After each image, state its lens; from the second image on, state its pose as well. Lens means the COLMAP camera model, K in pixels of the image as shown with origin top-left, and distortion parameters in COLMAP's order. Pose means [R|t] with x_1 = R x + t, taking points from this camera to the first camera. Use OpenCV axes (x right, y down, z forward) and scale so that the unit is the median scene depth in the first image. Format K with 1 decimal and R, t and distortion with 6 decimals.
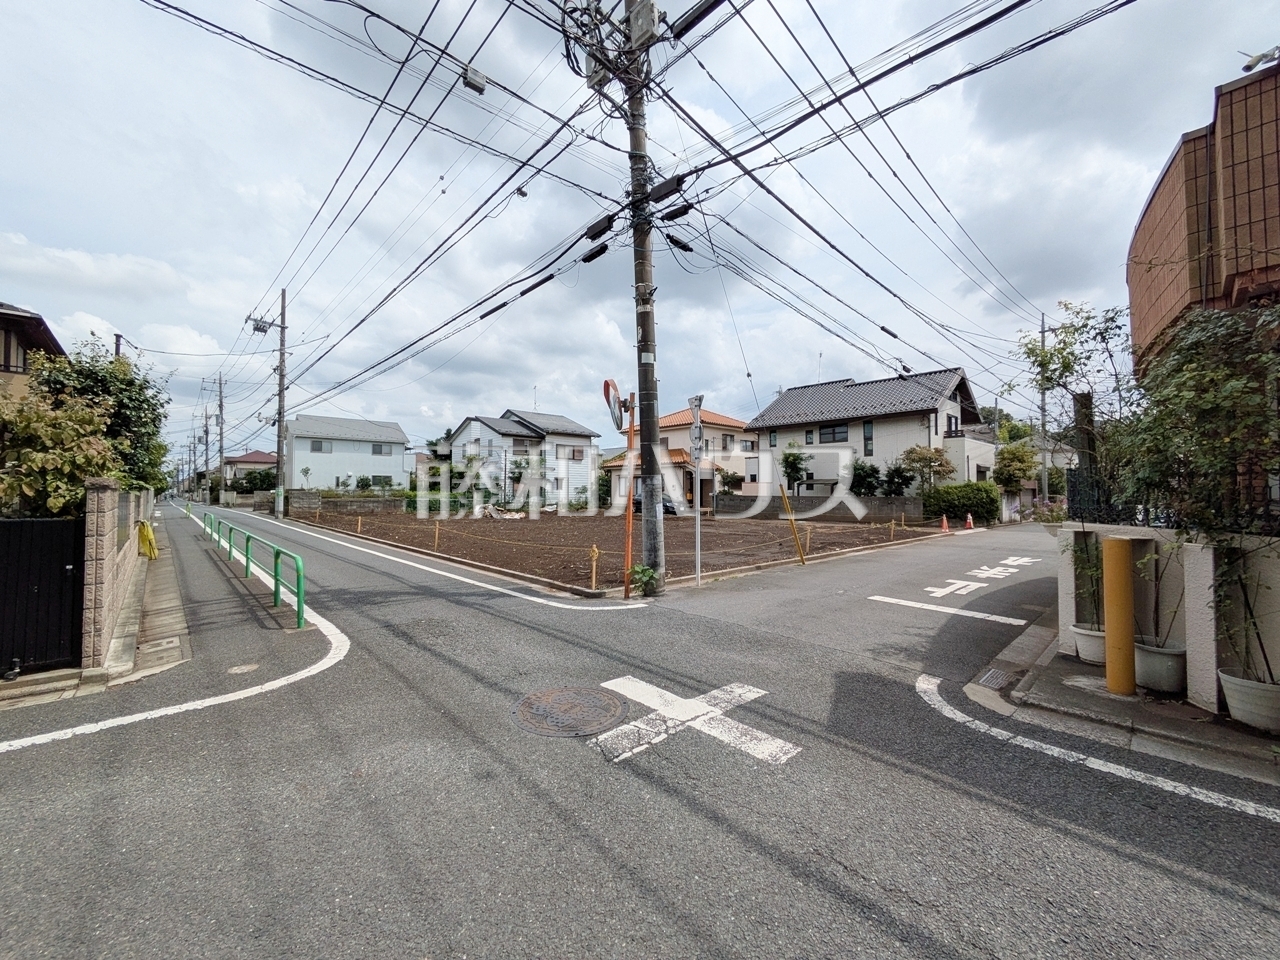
lens RADIAL K [[508.7, 0, 637.5], [0, 508.7, 478.0], [0, 0, 1]] dist [0.003278, 0.000576]
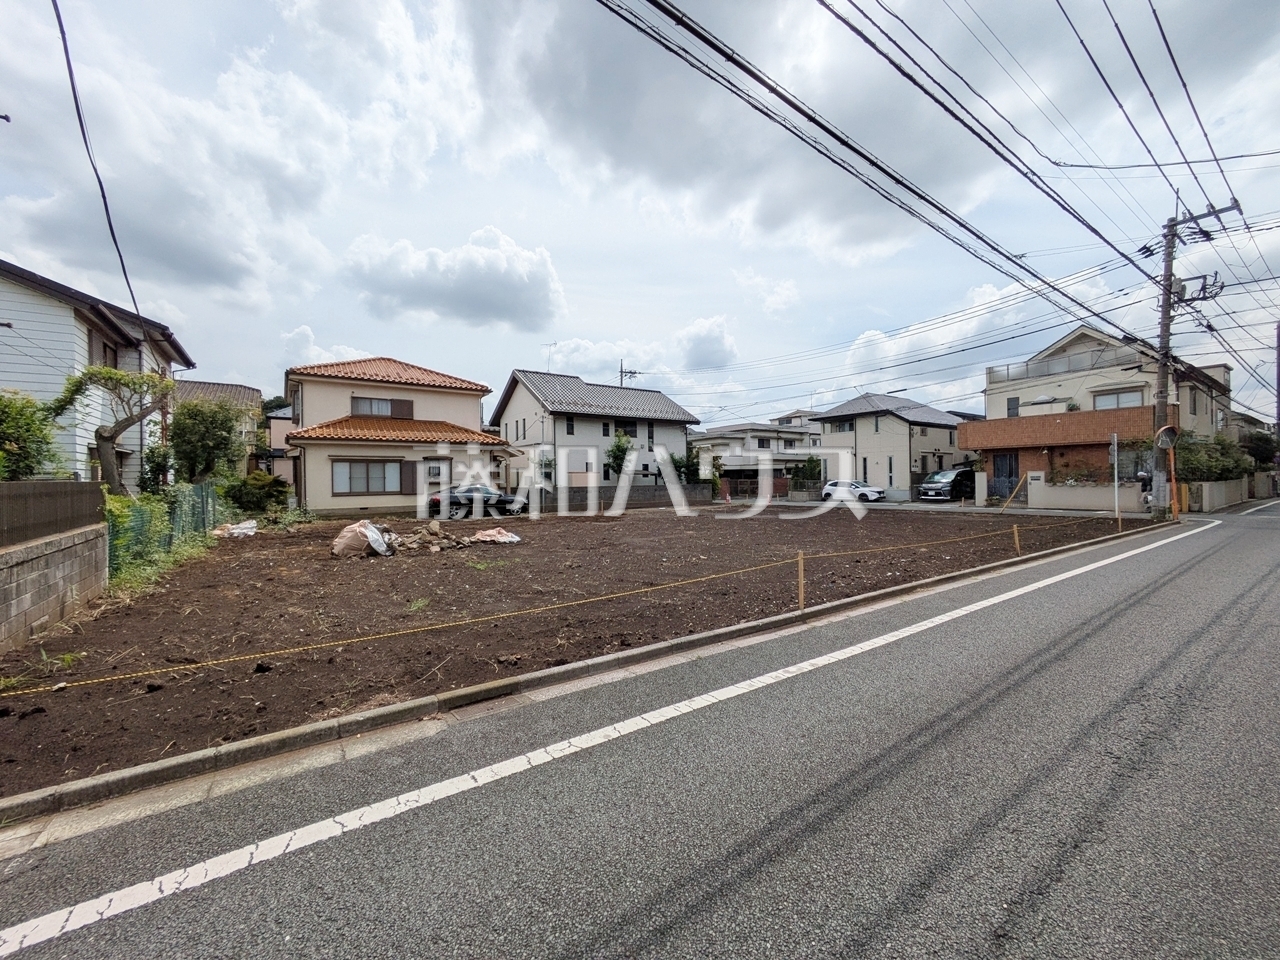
lens RADIAL K [[508.7, 0, 637.5], [0, 508.7, 478.0], [0, 0, 1]] dist [0.003278, 0.000576]
pose [[0.132889, -0.000898, 0.991130, -0.636415], [-0.014104, 0.999897, 0.002797, 0.014786], [-0.991031, -0.014350, 0.132863, 0.732103]]
